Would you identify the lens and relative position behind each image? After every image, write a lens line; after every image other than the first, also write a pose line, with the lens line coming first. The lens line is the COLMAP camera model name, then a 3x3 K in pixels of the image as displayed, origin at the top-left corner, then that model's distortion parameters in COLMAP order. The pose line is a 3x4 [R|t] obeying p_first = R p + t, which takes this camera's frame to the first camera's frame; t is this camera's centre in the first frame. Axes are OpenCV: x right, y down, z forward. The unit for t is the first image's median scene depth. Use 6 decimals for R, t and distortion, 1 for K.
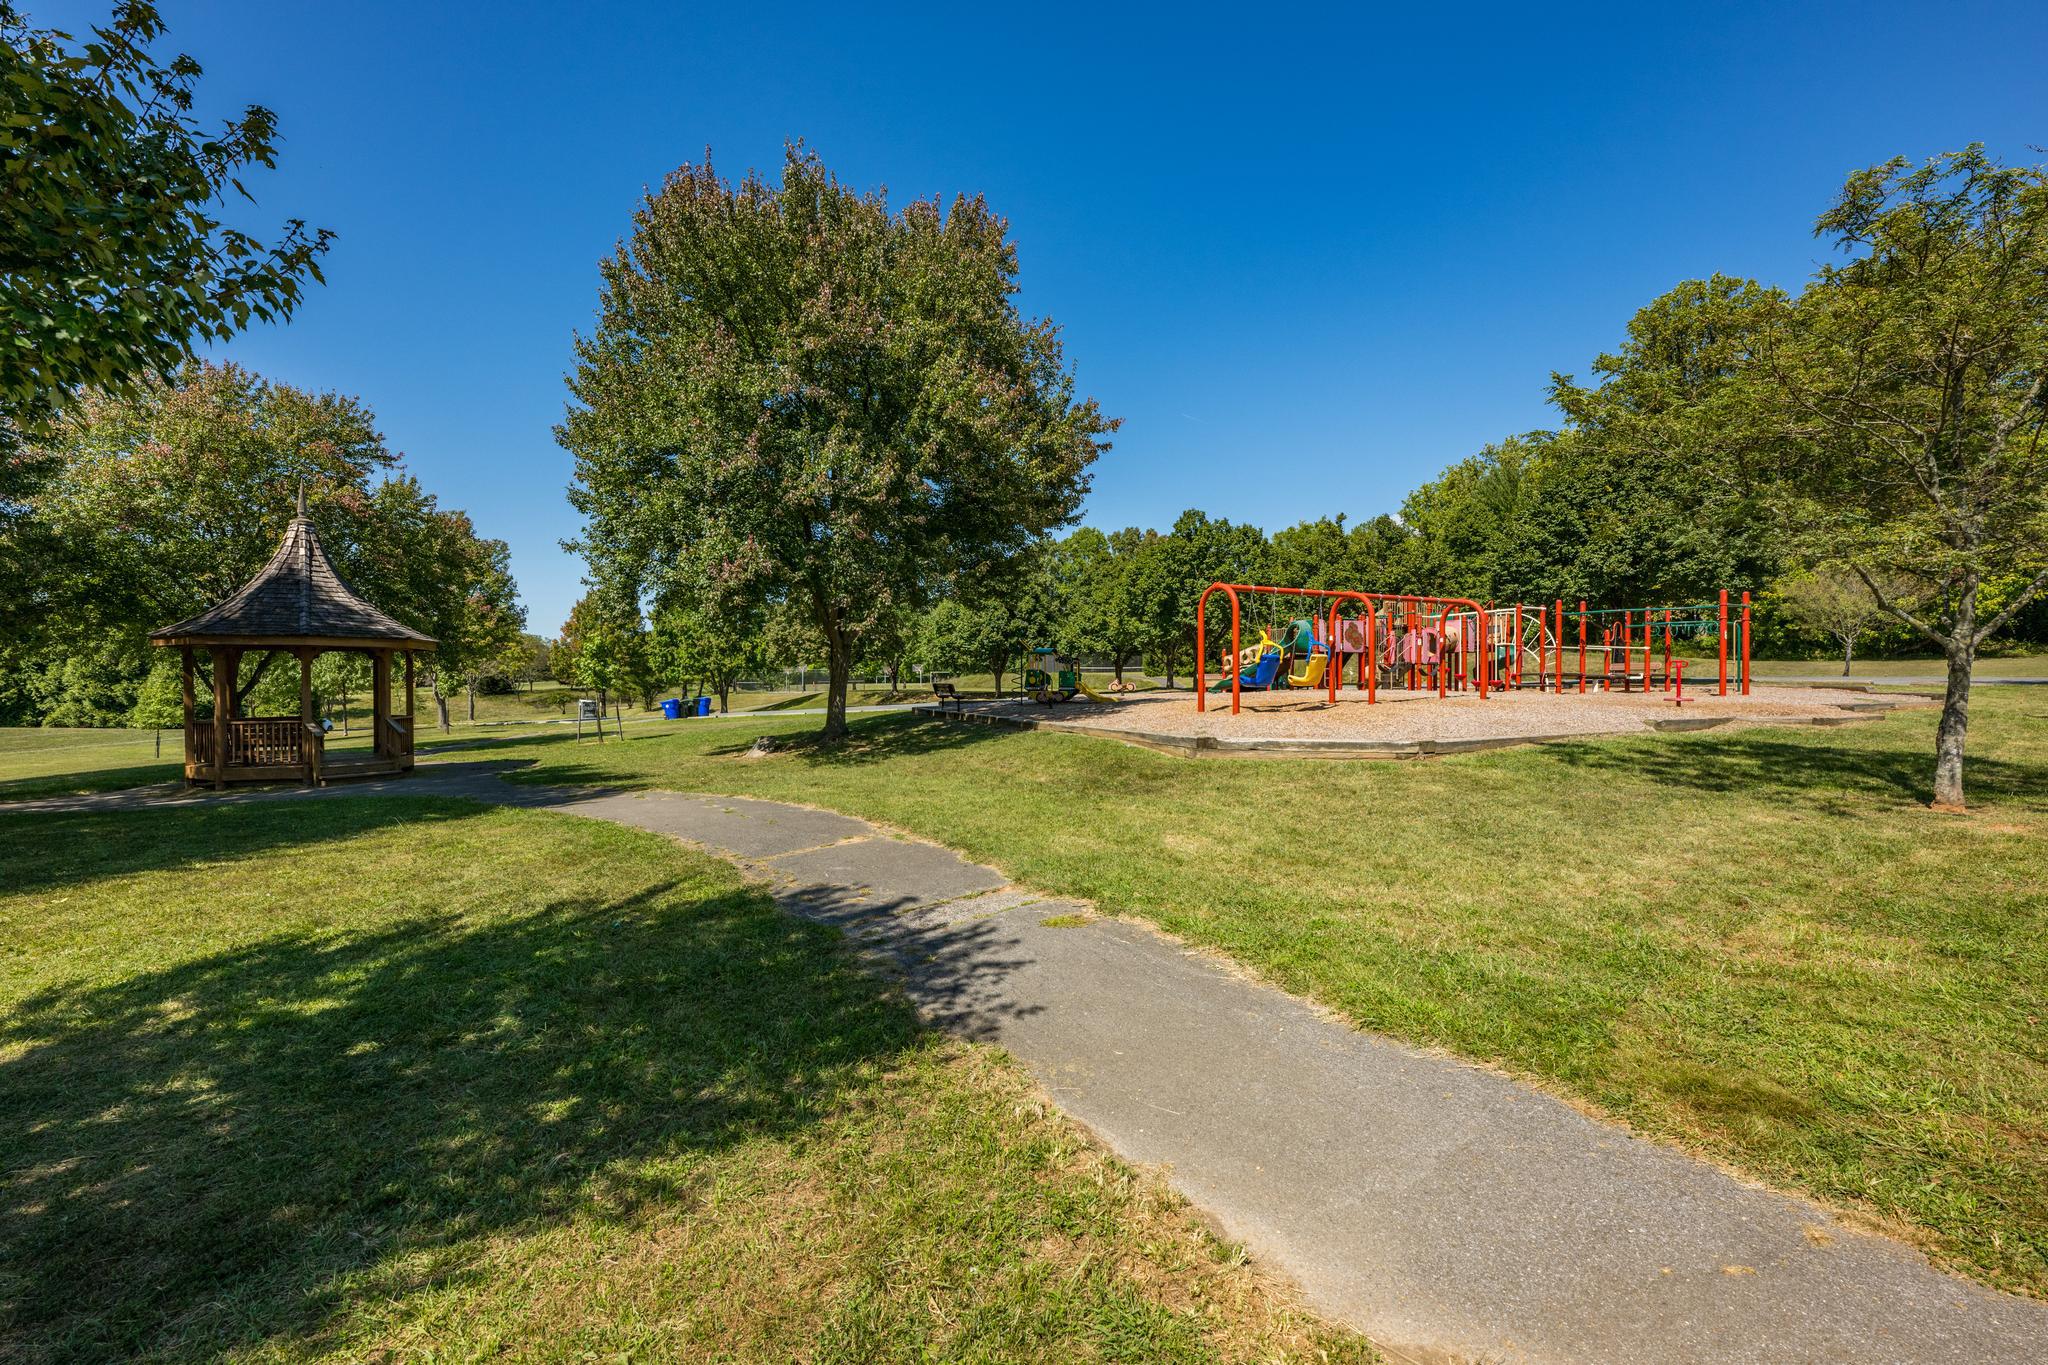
lens RADIAL K [[815.7, 0, 1024.0], [0, 815.7, 682.5], [0, 0, 1]] dist [0.000227, 0.000005]
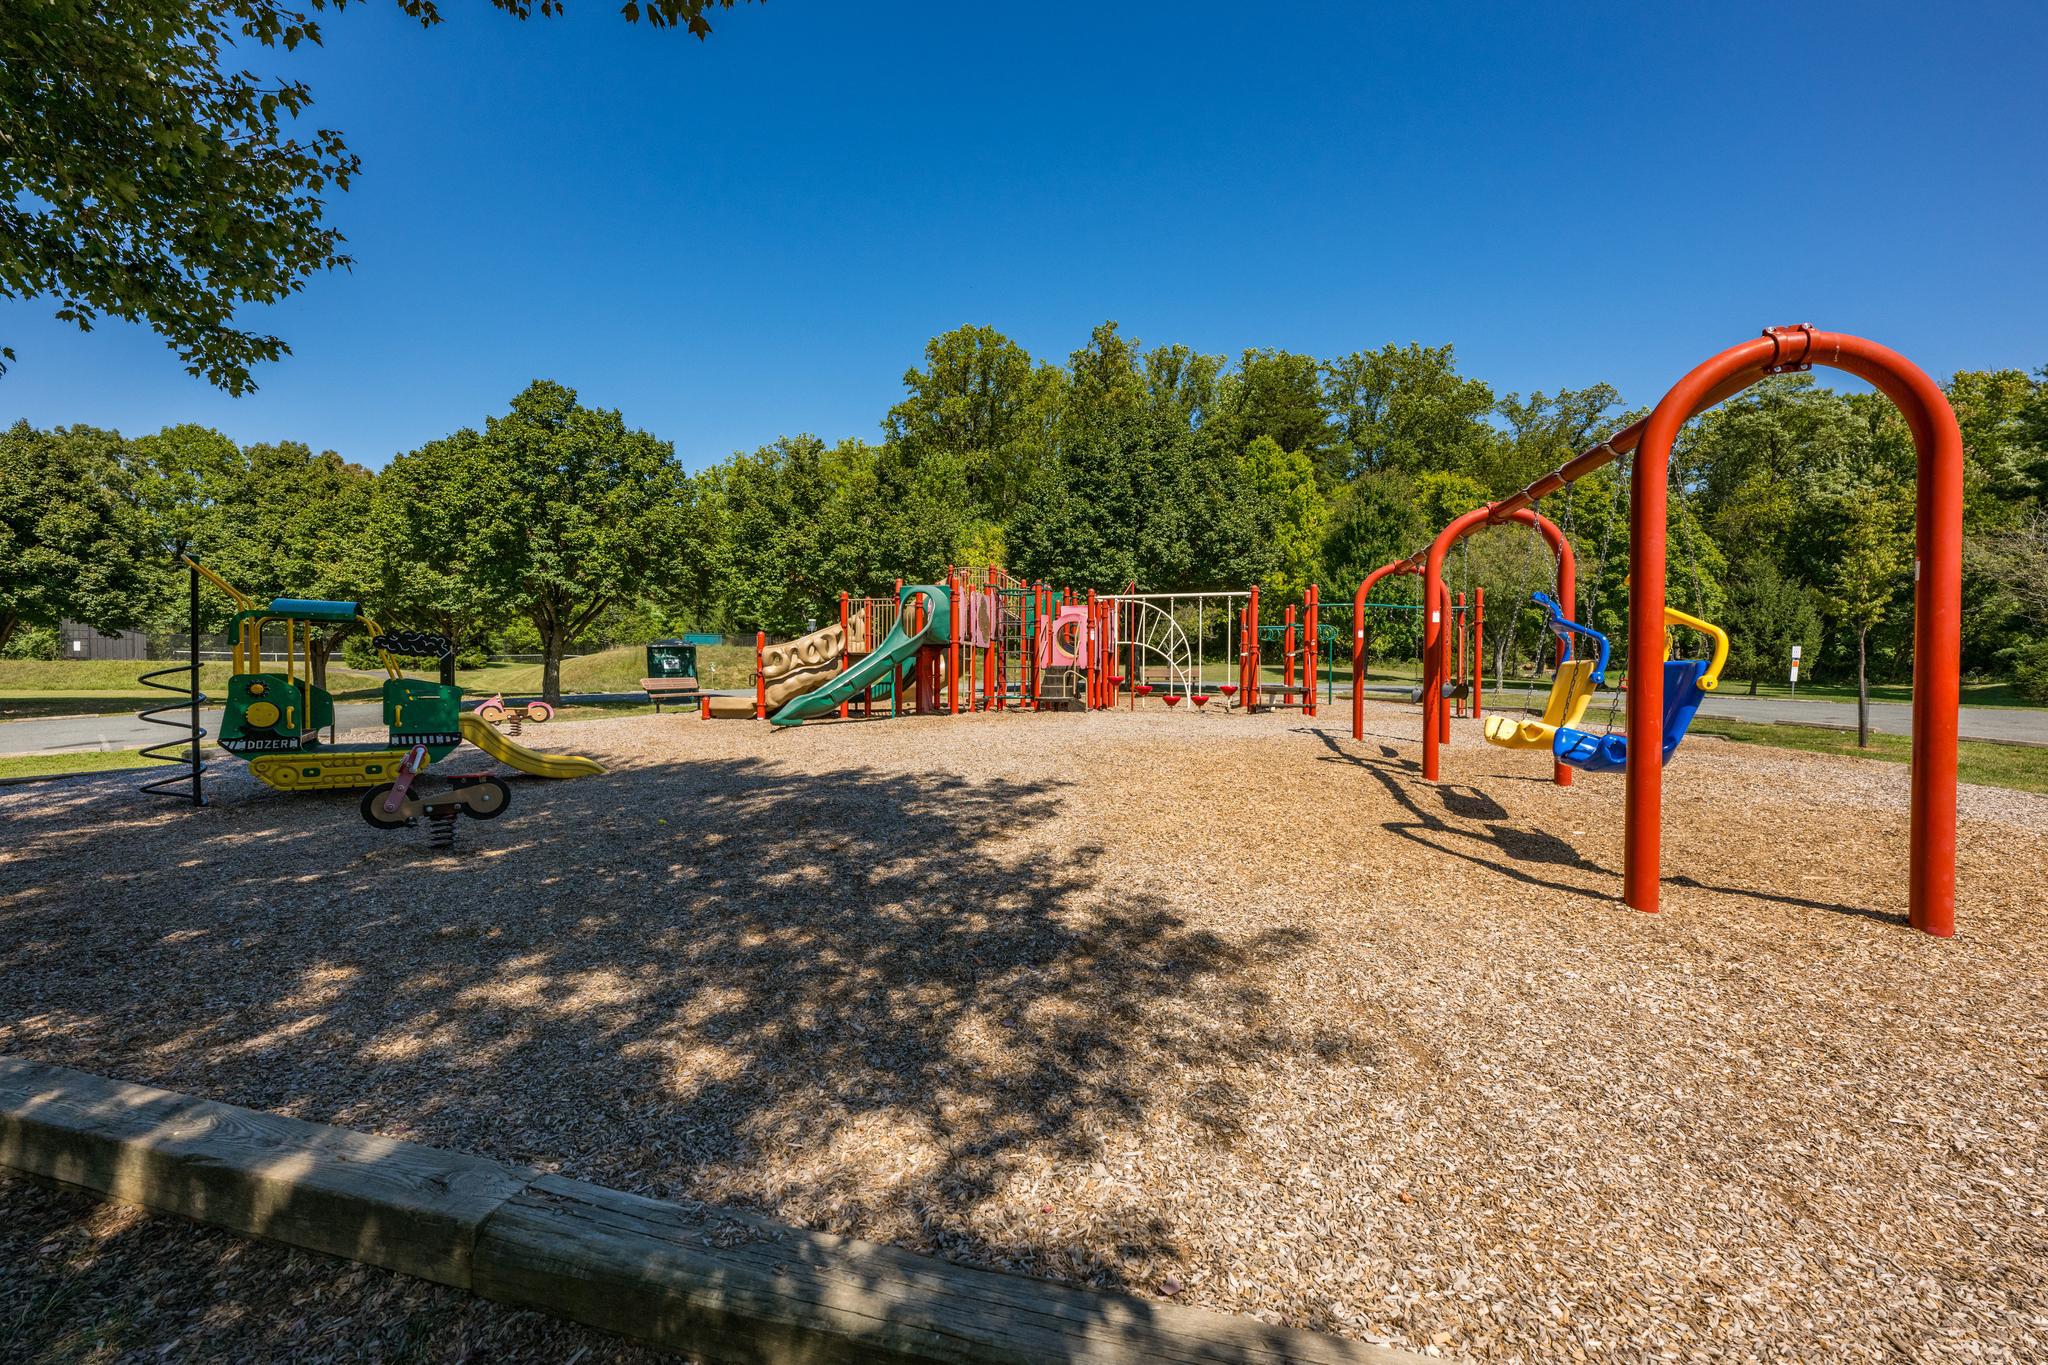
lens RADIAL K [[815.7, 0, 1024.0], [0, 815.7, 682.5], [0, 0, 1]] dist [0.000227, 0.000005]
pose [[0.631476, -0.001288, 0.775394, -0.024858], [-0.006895, 0.999950, 0.007276, -0.010893], [-0.775364, -0.009941, 0.631436, 0.396889]]
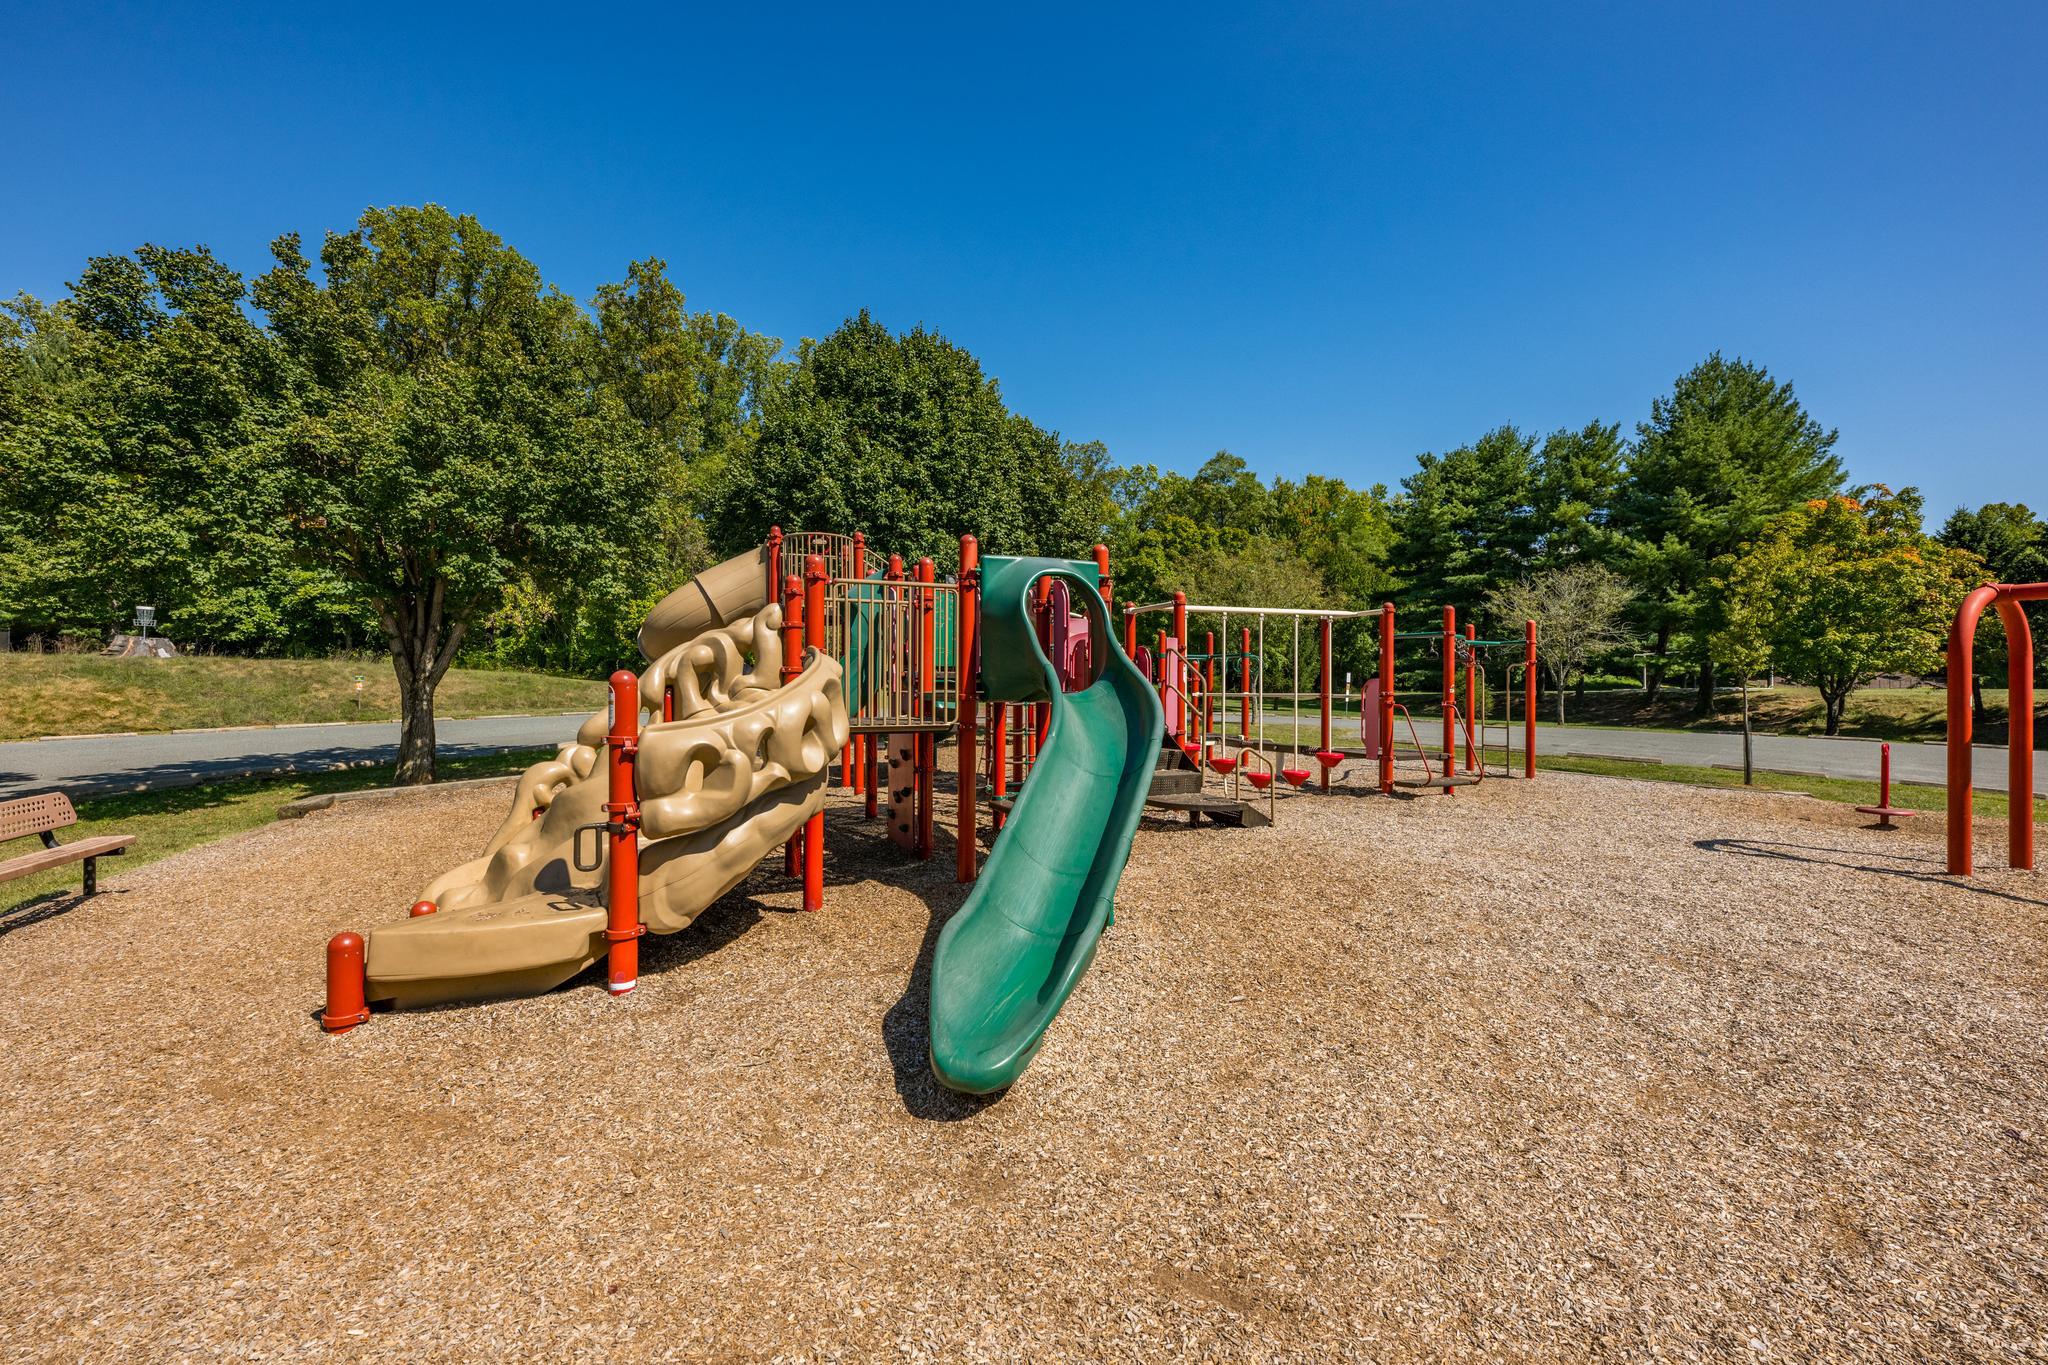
lens RADIAL K [[815.7, 0, 1024.0], [0, 815.7, 682.5], [0, 0, 1]] dist [0.000227, 0.000005]
pose [[0.061731, 0.007999, 0.998061, 0.078216], [-0.001740, 0.999967, -0.007907, -0.026667], [-0.998091, -0.001248, 0.061743, 0.645576]]
